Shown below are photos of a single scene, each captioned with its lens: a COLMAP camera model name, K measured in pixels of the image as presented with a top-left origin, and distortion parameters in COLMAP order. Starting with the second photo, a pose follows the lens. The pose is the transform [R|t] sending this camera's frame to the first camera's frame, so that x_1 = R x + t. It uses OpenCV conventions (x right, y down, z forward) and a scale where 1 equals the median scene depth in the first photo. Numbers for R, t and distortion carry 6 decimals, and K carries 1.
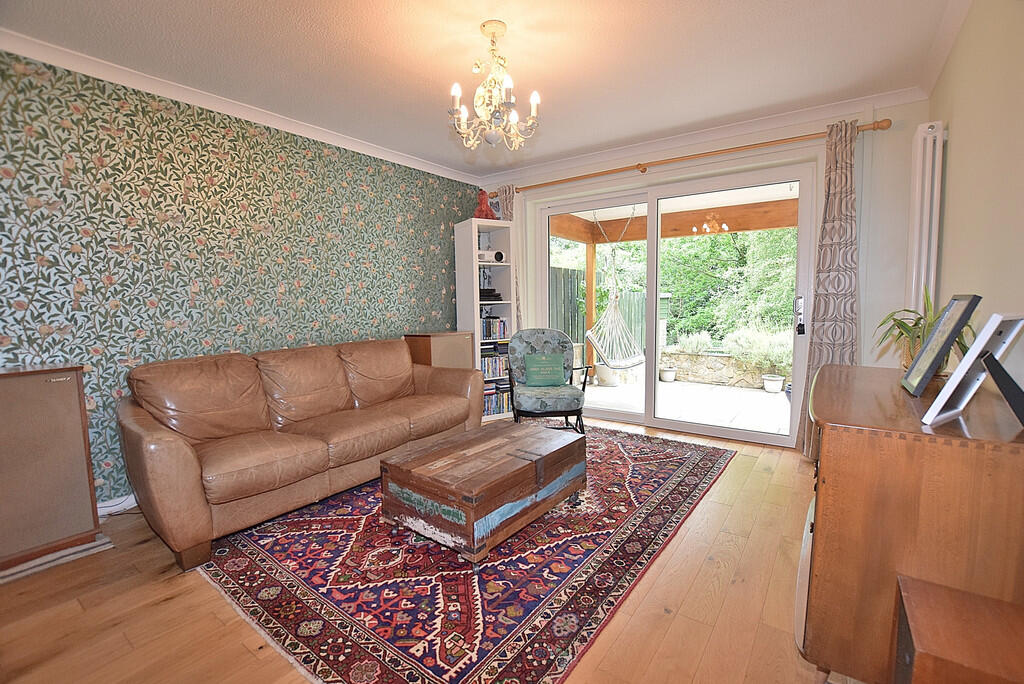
lens RADIAL K [[457.2, 0, 516.3], [0, 457.2, 343.7], [0, 0, 1]] dist [-0.032139, 0.002777]
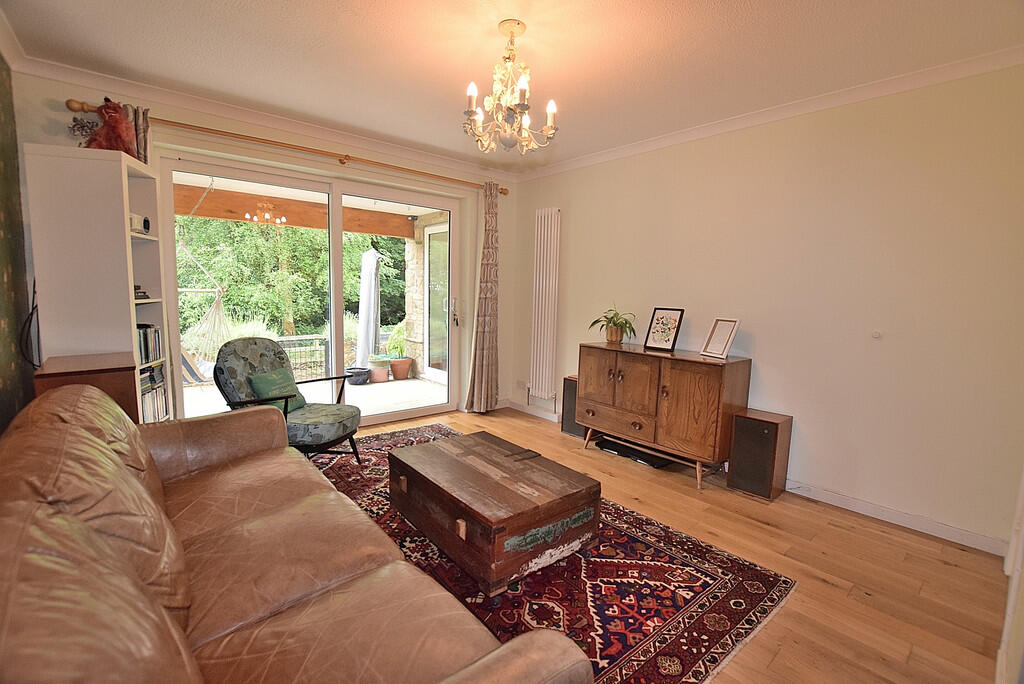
lens RADIAL K [[457.2, 0, 515.4], [0, 457.2, 344.2], [0, 0, 1]] dist [-0.032139, 0.002777]
pose [[0.224790, -0.093877, 0.969875, -1.086501], [0.059226, 0.994824, 0.082565, -0.112828], [-0.972606, 0.038882, 0.229186, 0.836185]]
